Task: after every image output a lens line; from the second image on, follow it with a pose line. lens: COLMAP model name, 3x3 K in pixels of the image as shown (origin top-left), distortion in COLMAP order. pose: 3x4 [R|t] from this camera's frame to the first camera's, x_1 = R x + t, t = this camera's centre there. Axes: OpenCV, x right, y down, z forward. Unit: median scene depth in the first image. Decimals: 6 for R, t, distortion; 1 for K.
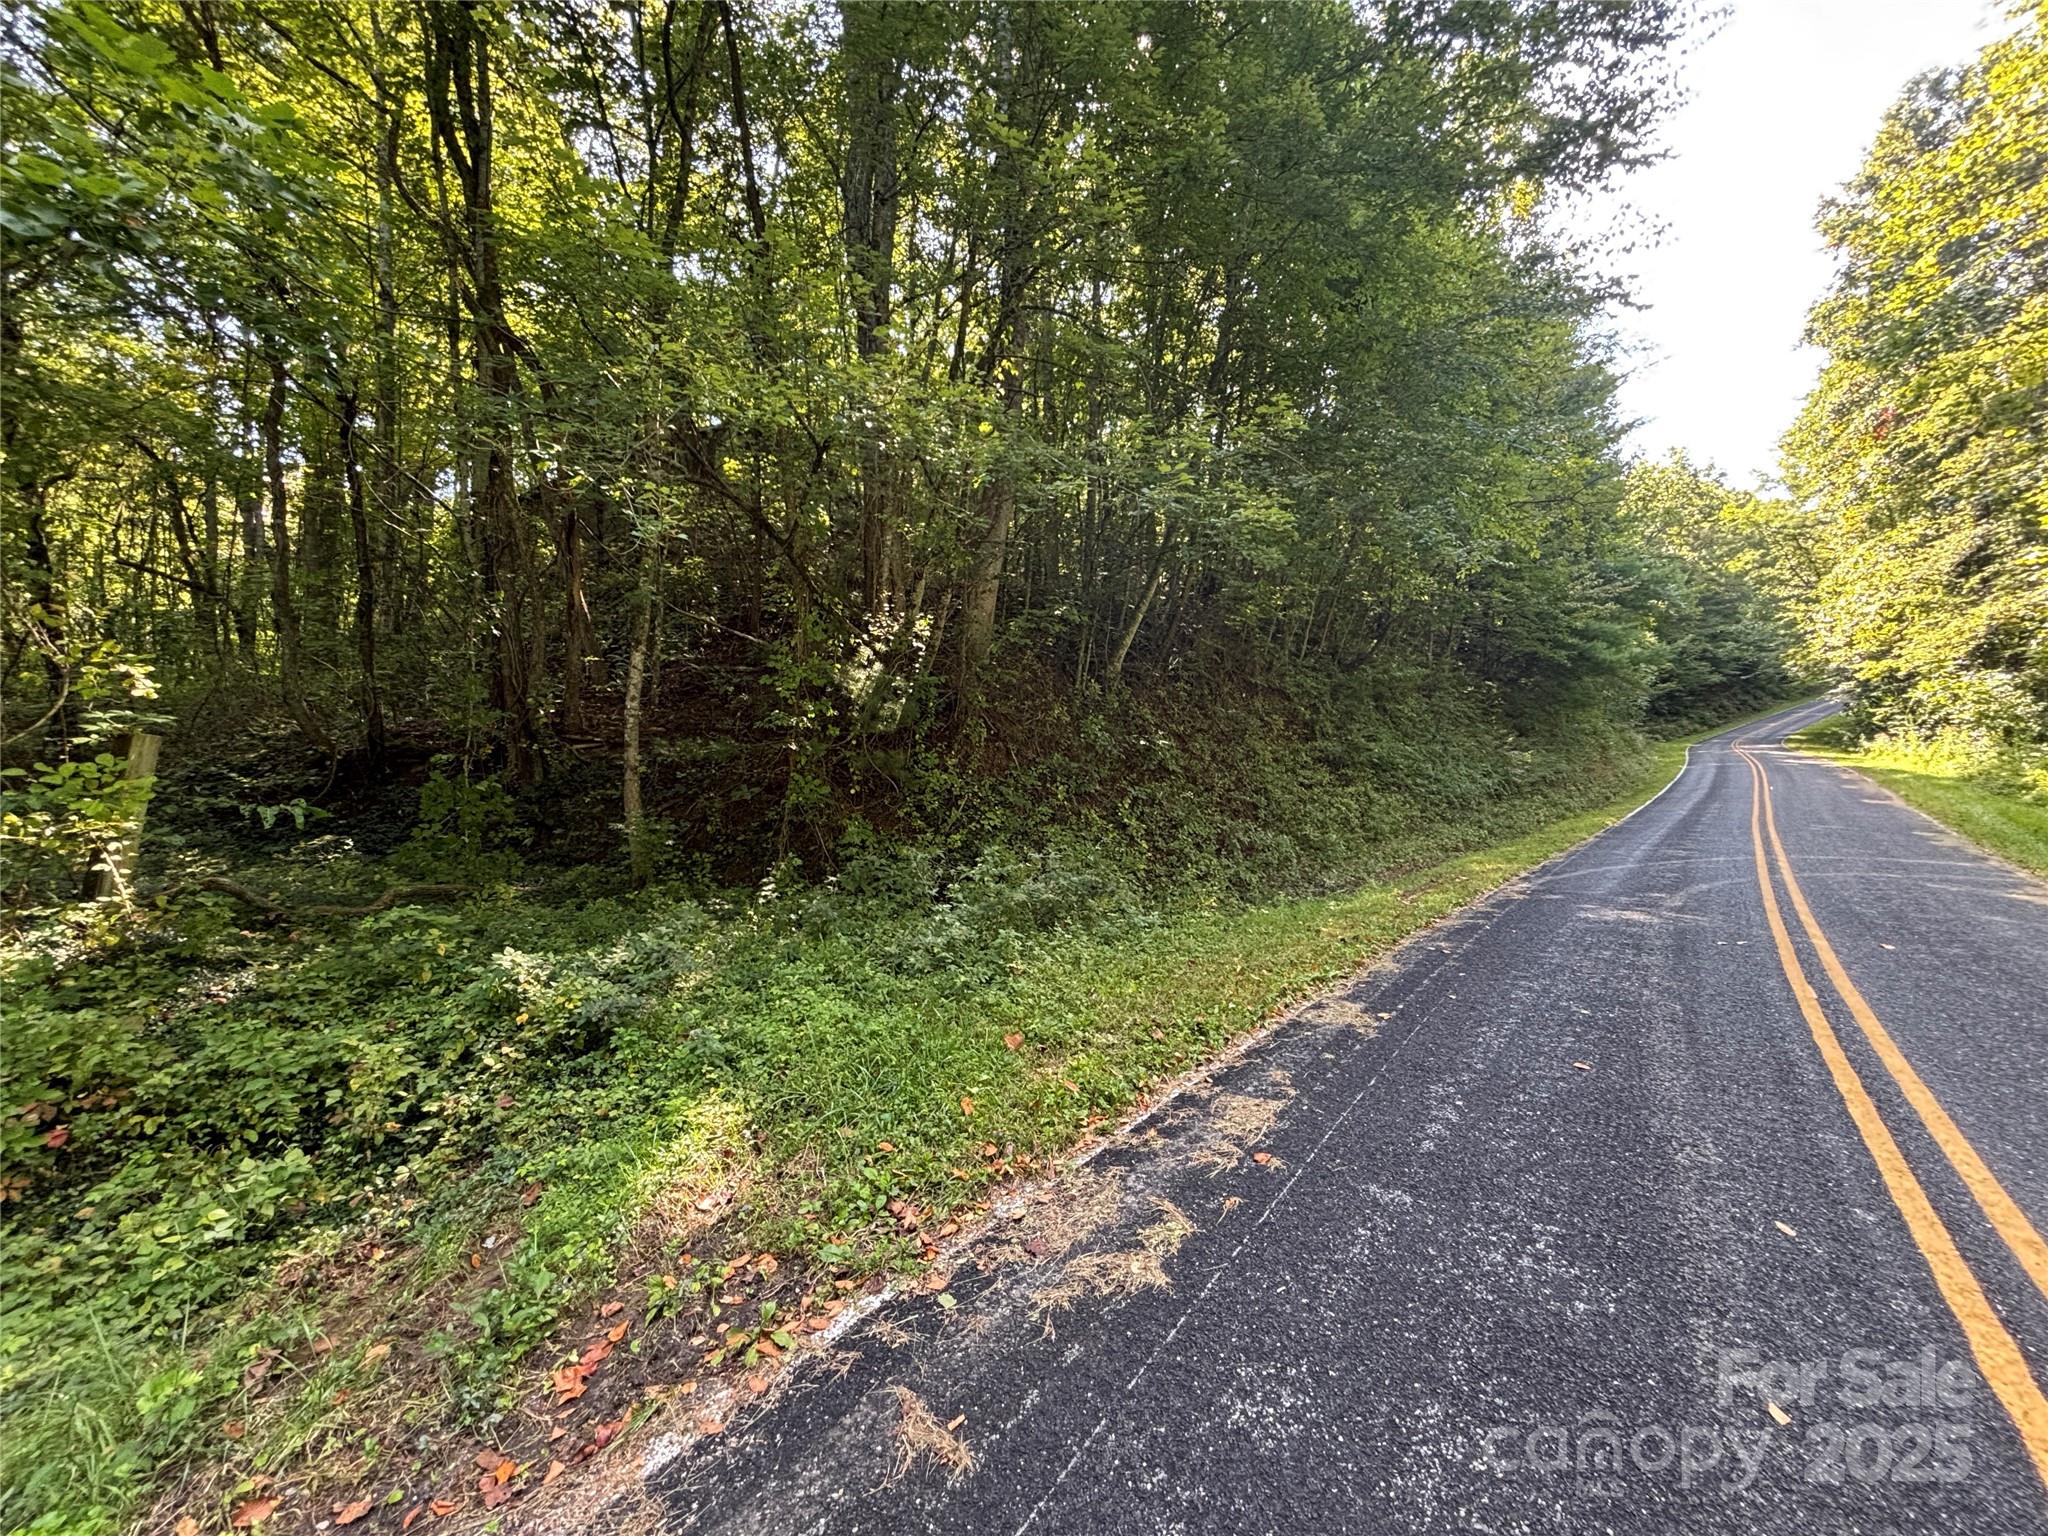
lens RADIAL K [[818.0, 0, 1036.4], [0, 818.0, 767.6], [0, 0, 1]] dist [-0.000625, -0.003069]
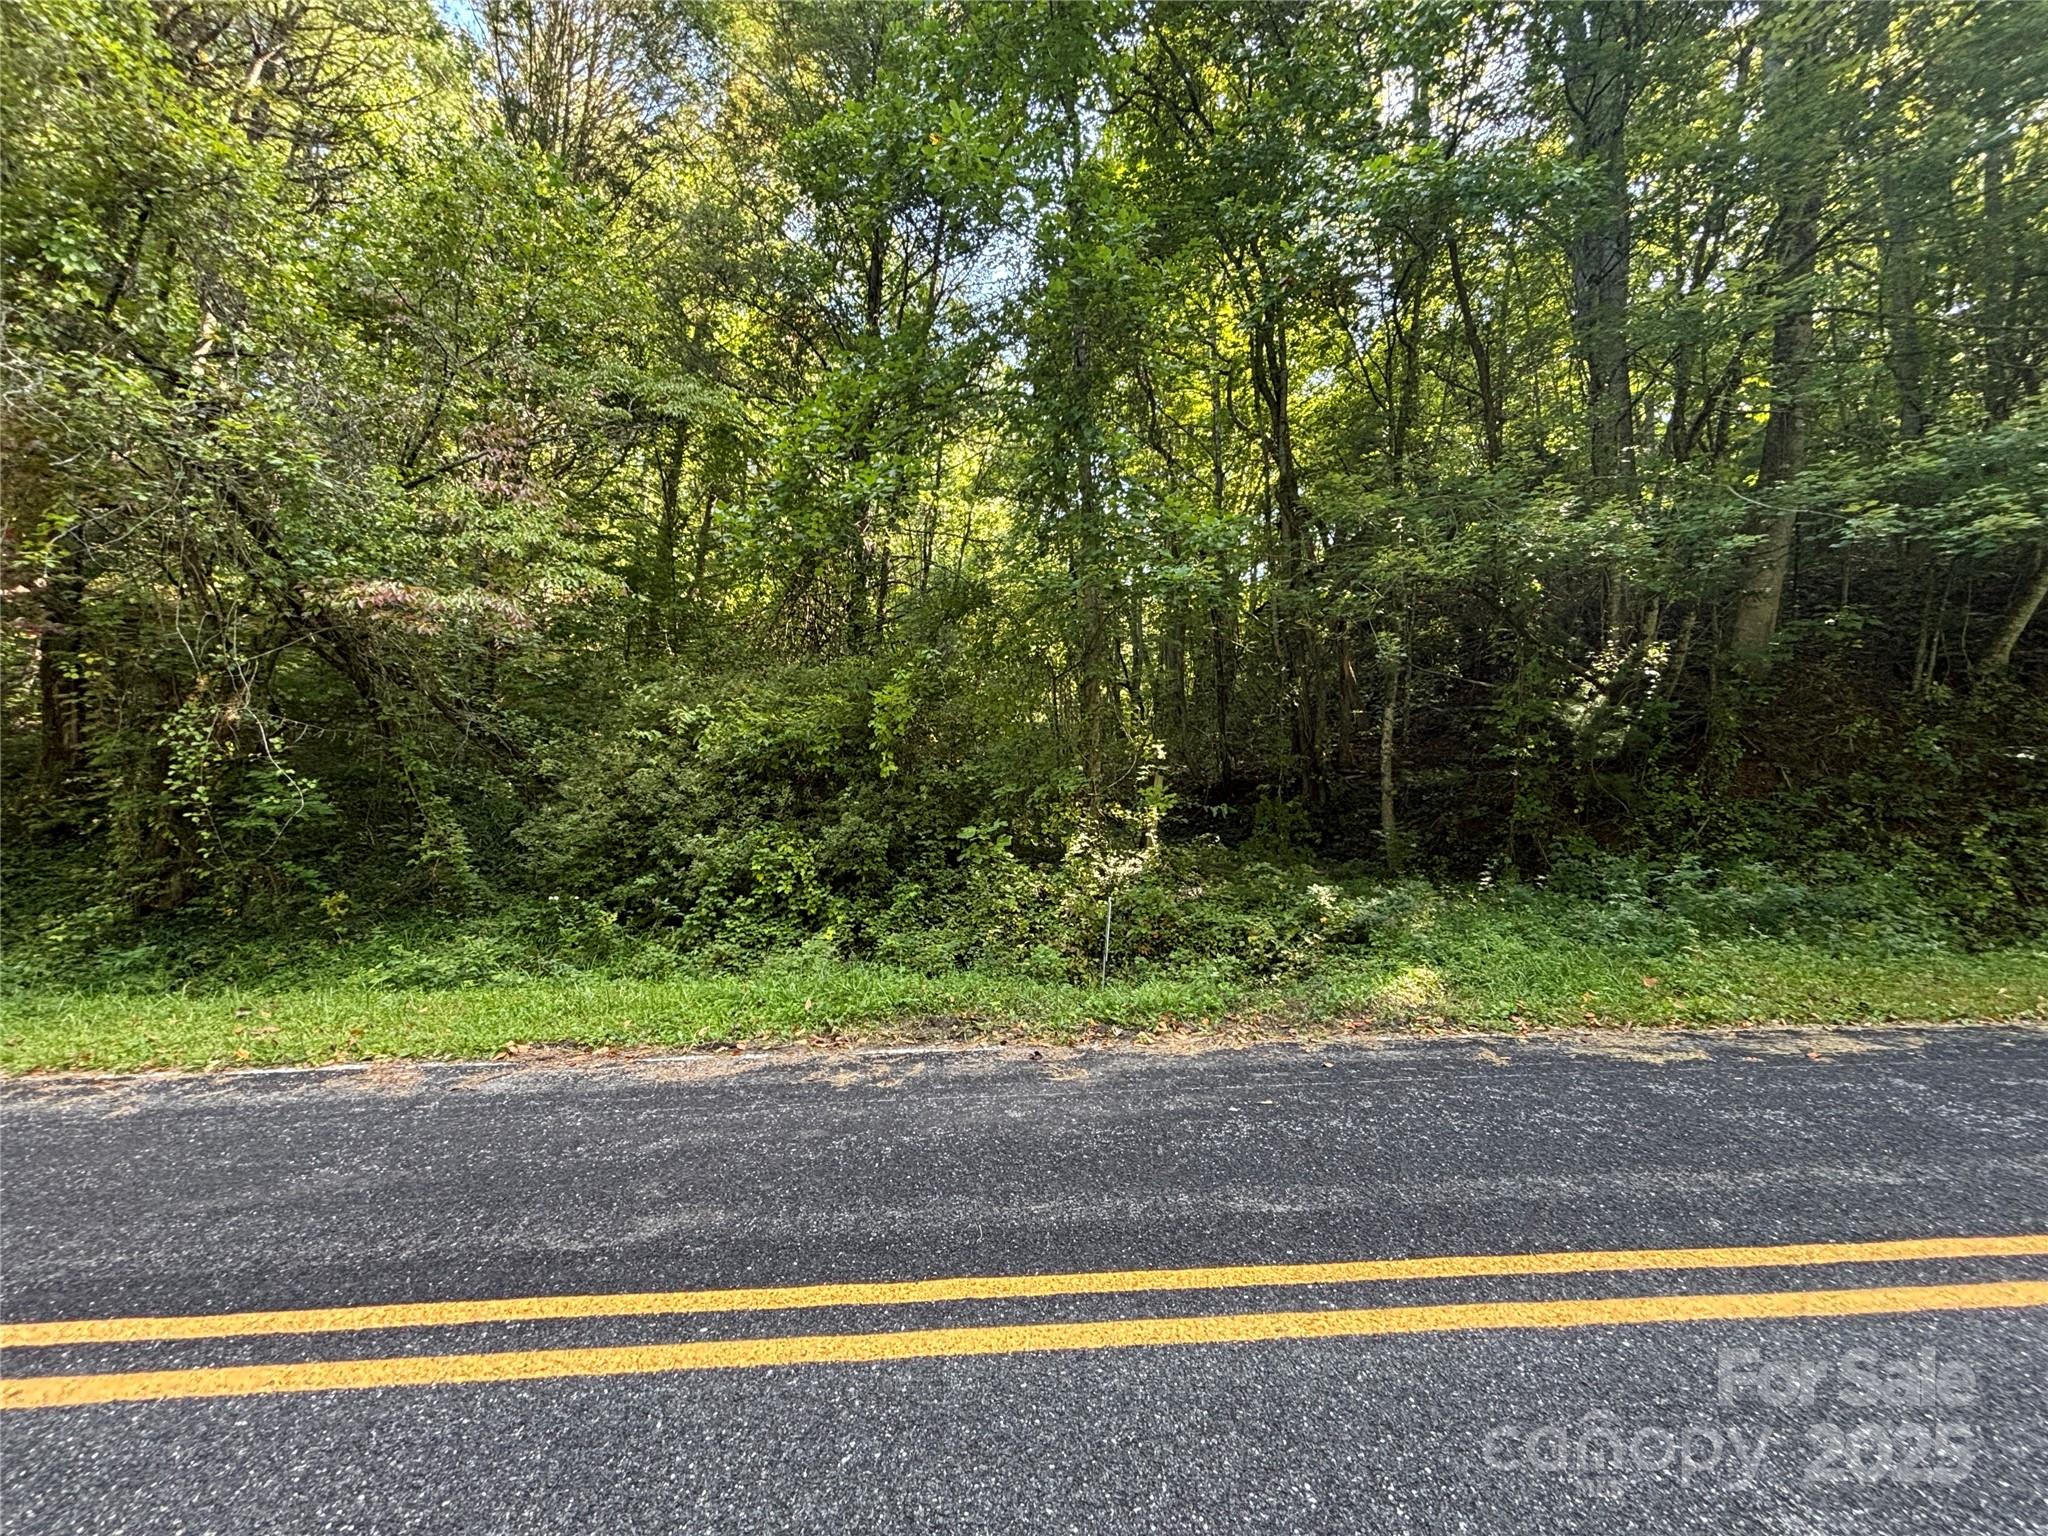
lens RADIAL K [[818.0, 0, 1036.4], [0, 818.0, 767.6], [0, 0, 1]] dist [-0.000625, -0.003069]
pose [[0.638343, -0.034201, -0.768992, 0.178296], [0.001962, 0.999082, -0.042805, 0.016711], [0.769750, 0.025815, 0.637823, -0.313609]]
